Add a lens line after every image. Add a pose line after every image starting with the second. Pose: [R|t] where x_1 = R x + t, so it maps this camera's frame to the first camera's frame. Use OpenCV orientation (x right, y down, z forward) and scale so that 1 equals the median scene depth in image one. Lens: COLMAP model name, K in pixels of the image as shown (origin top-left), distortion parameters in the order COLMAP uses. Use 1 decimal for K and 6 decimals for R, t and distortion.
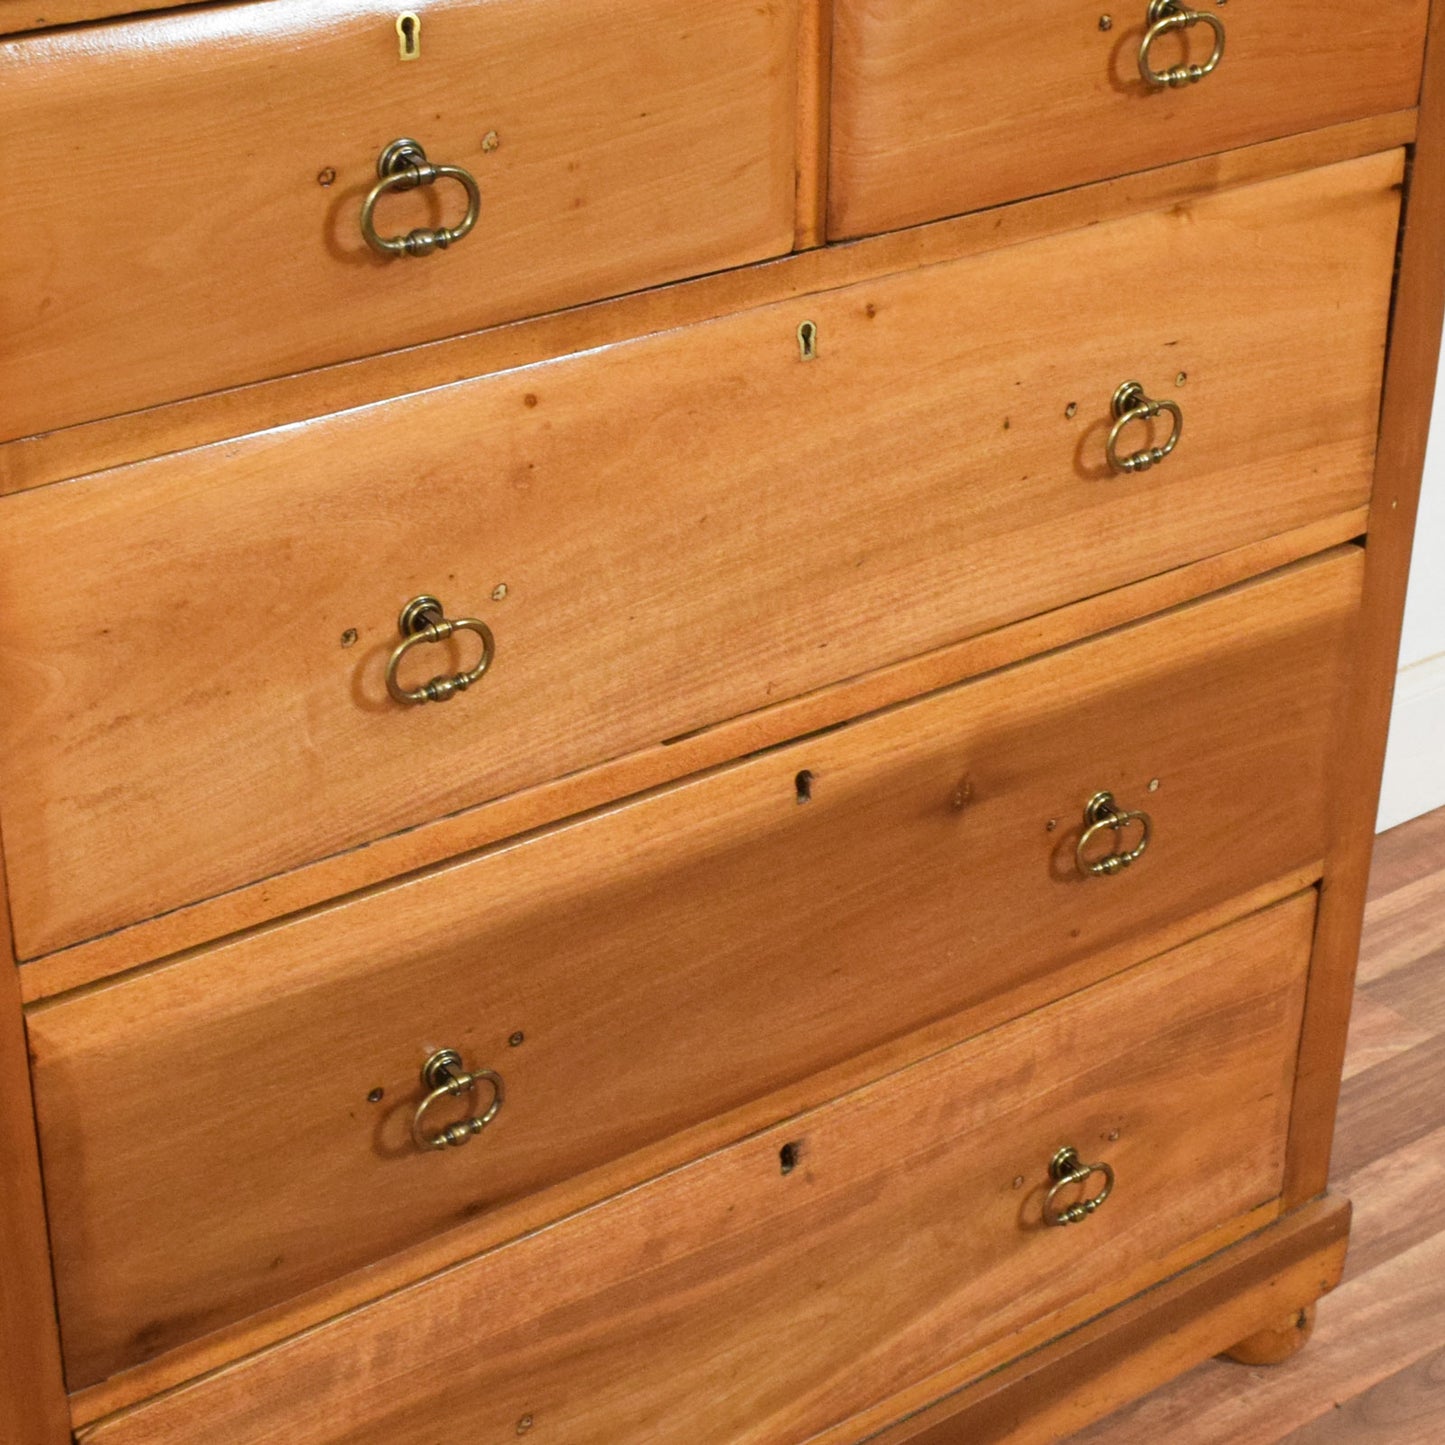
lens RADIAL K [[2995.3, 0, 721.4], [0, 2995.3, 746.9], [0, 0, 1]] dist [0.009880, -0.213801]
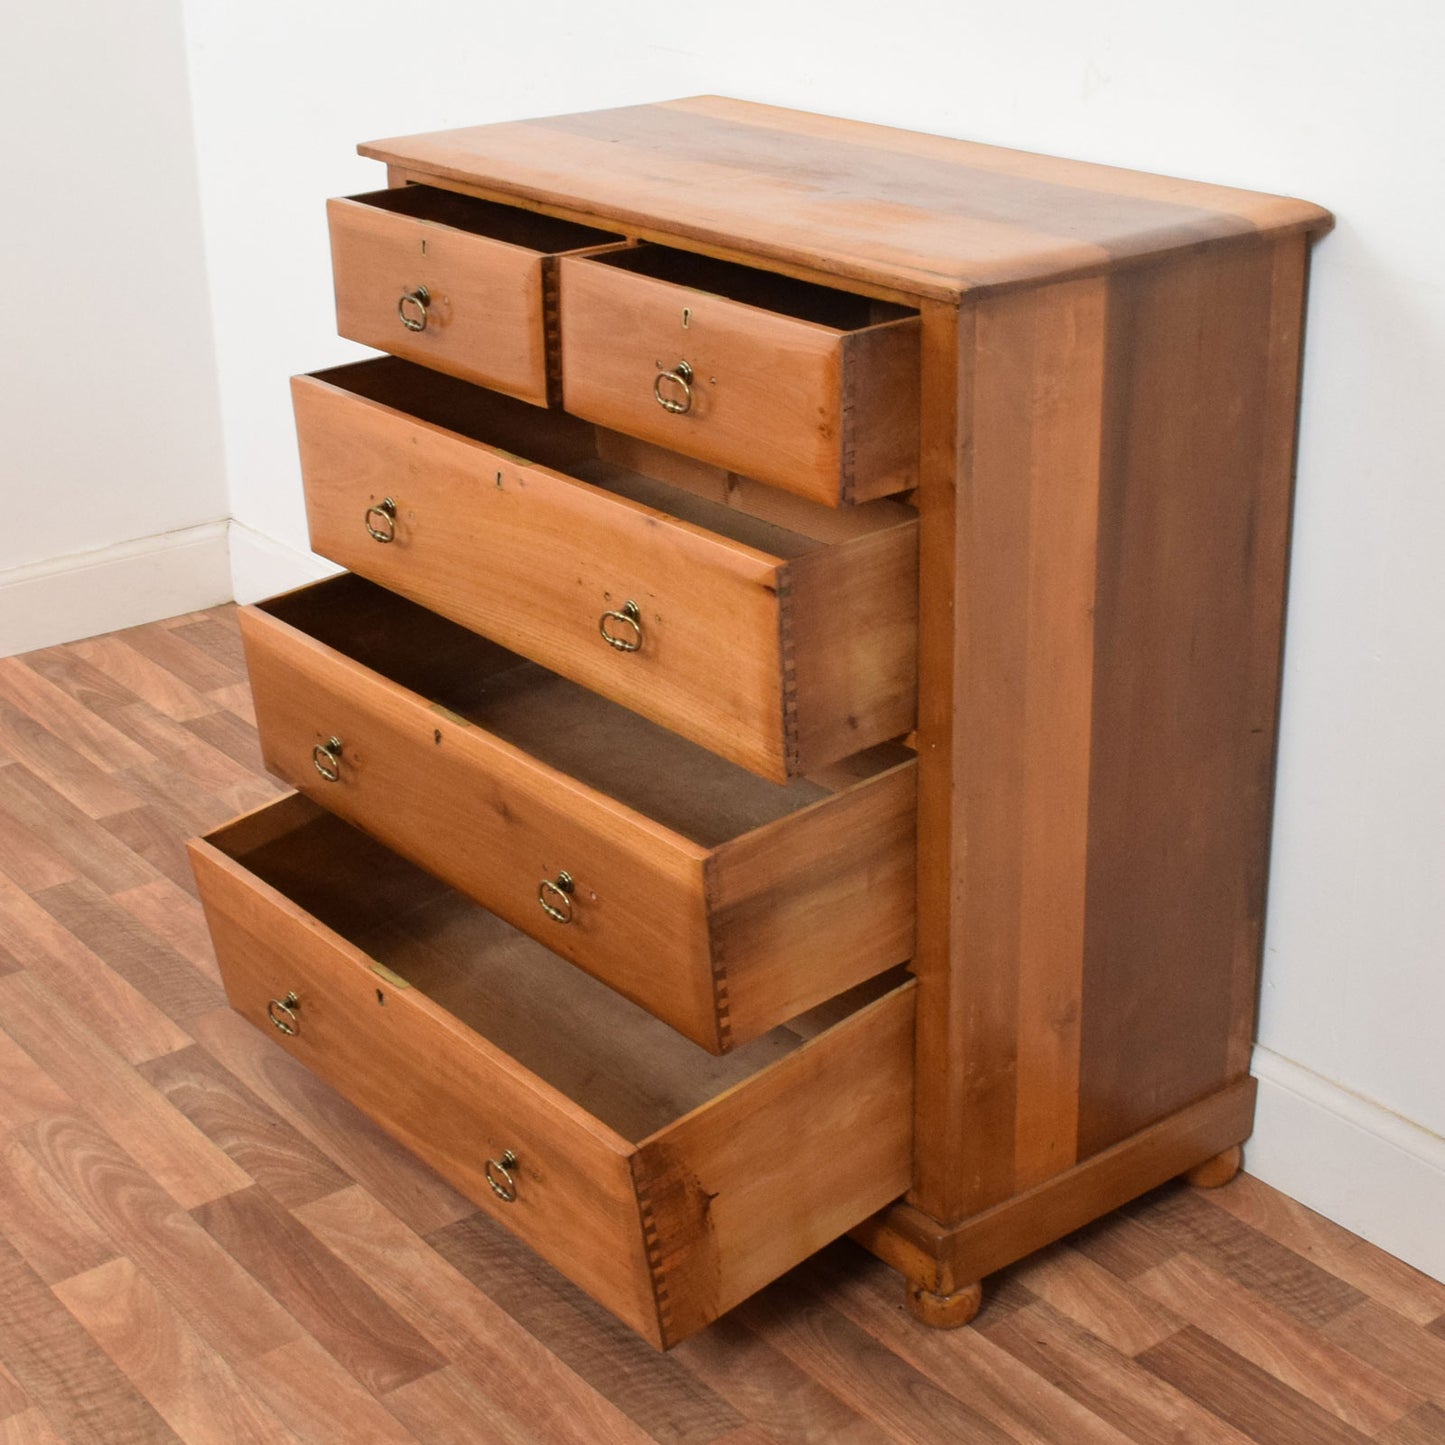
lens RADIAL K [[2457.0, 0, 725.5], [0, 2457.0, 678.4], [0, 0, 1]] dist [-0.016814, 0.002573]
pose [[0.003408, 0.353333, -0.935492, 1.640267], [-0.453912, 0.834117, 0.313390, -0.537773], [0.891040, 0.423563, 0.163224, 0.788000]]
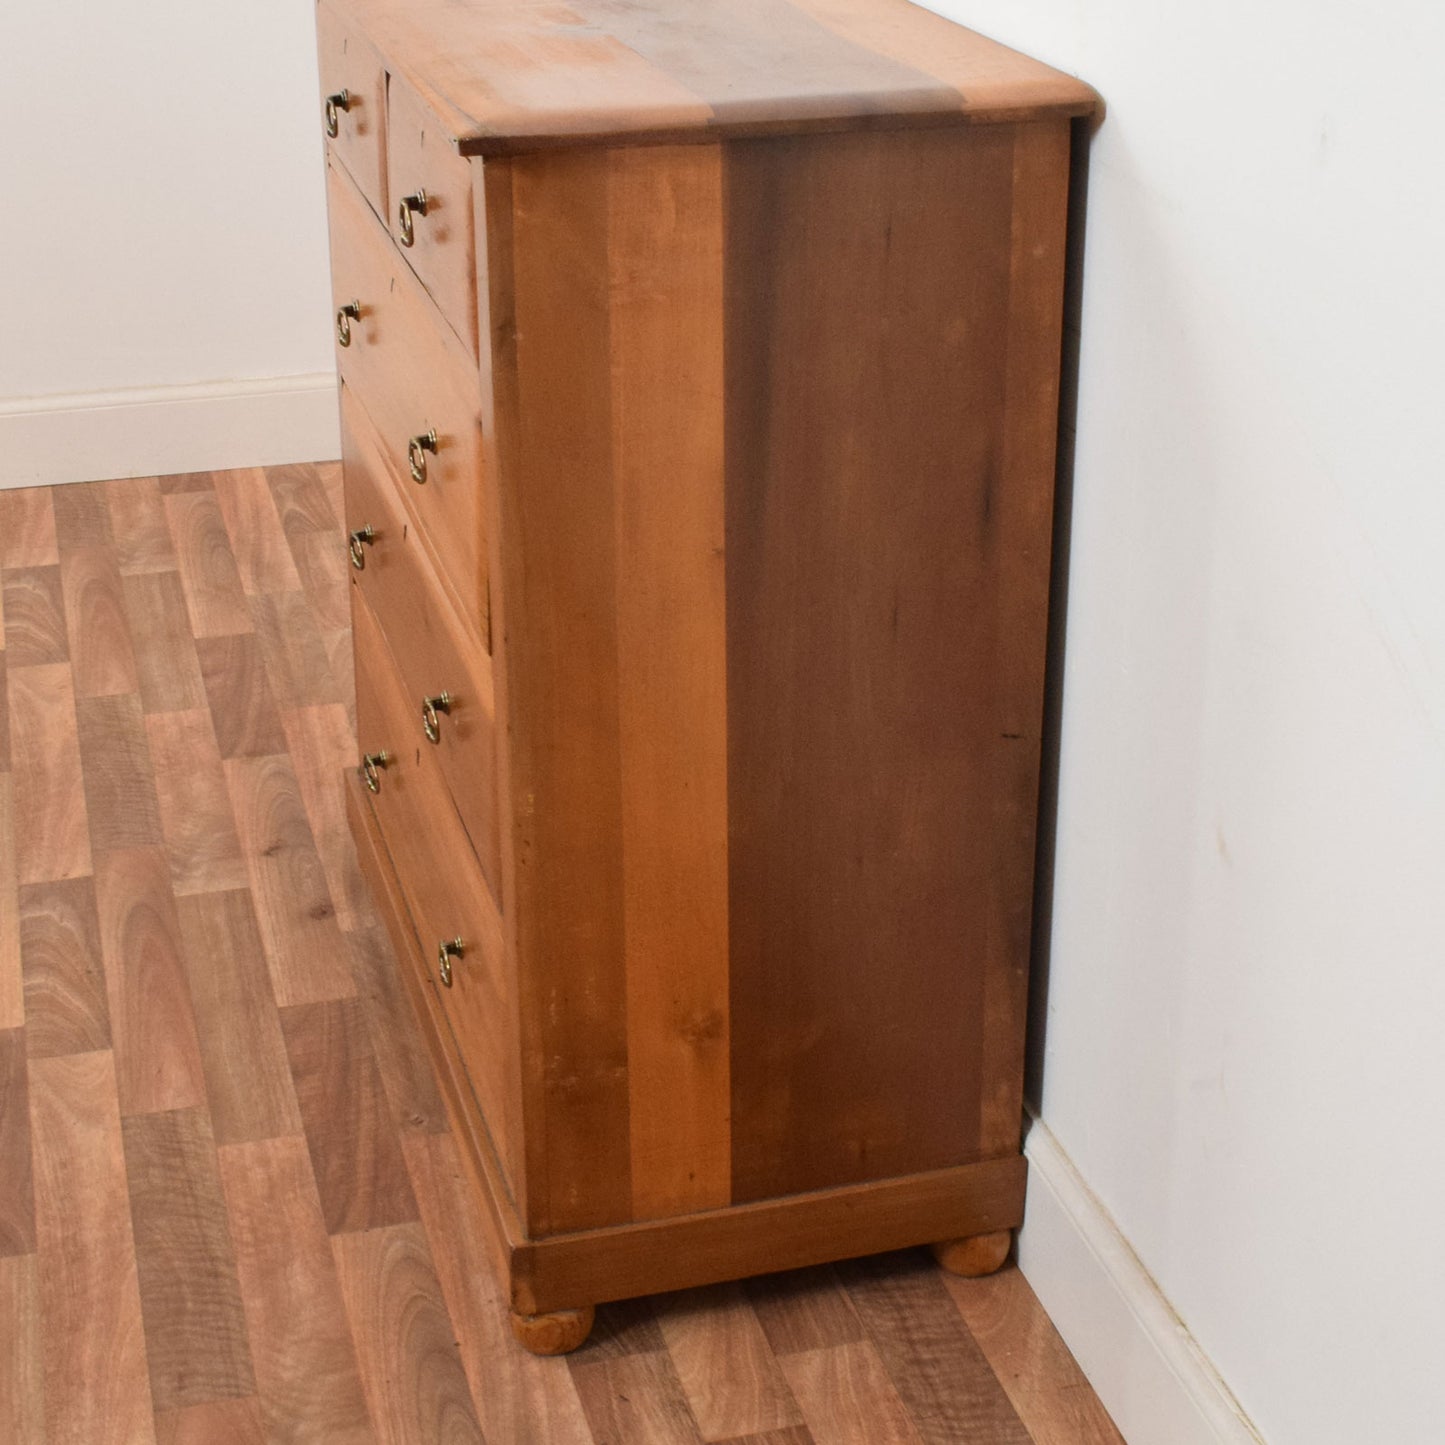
lens RADIAL K [[2567.6, 0, 719.7], [0, 2567.6, 659.8], [0, 0, 1]] dist [-0.011419, 0.017391]
pose [[-0.375687, 0.353973, -0.856483, 1.350023], [-0.437927, 0.746682, 0.500686, -0.815949], [0.816749, 0.563178, -0.125505, 1.415802]]
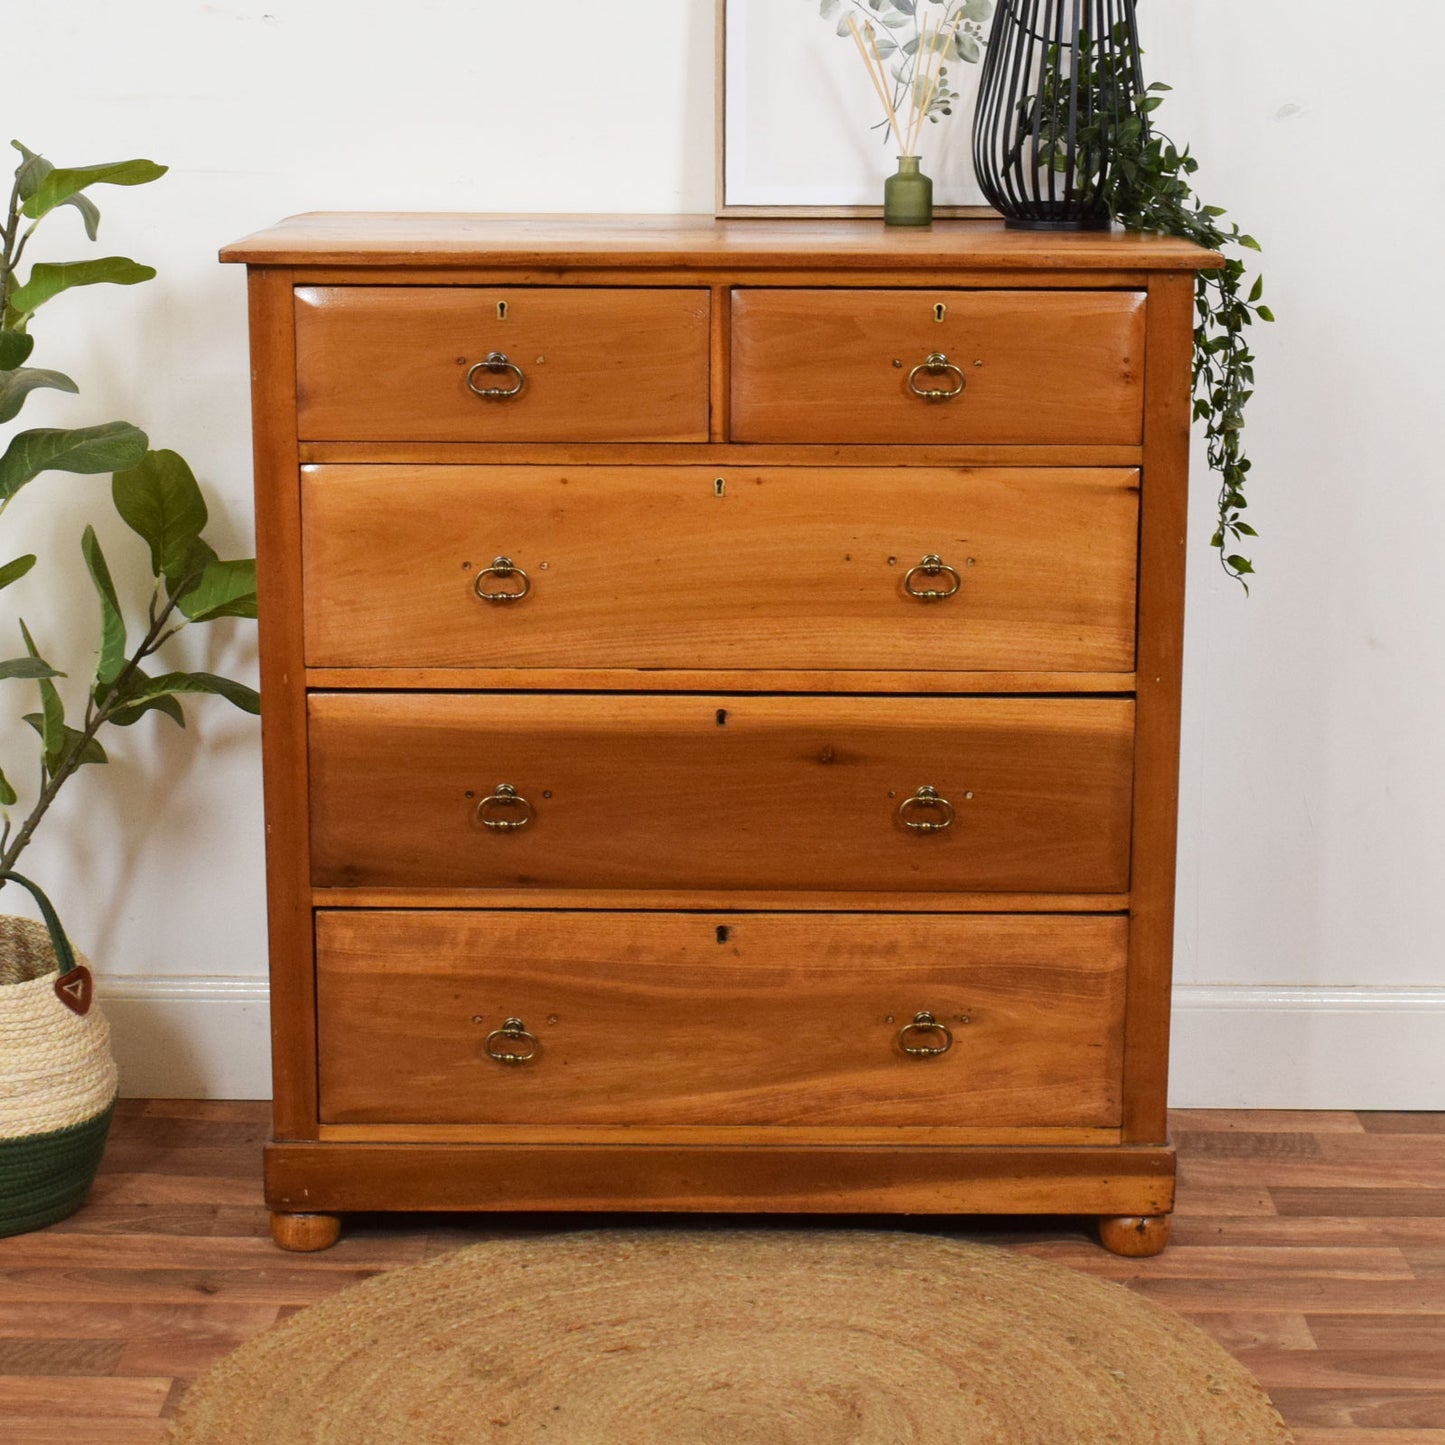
lens RADIAL K [[3083.6, 0, 722.5], [0, 3083.6, 722.5], [0, 0, 1]] dist [-0.014087, 0.004382]
pose [[0.788500, 0.125620, -0.602070, 1.293323], [-0.280400, 0.944688, -0.170120, 0.373508], [0.547397, 0.302960, 0.780110, -0.628413]]
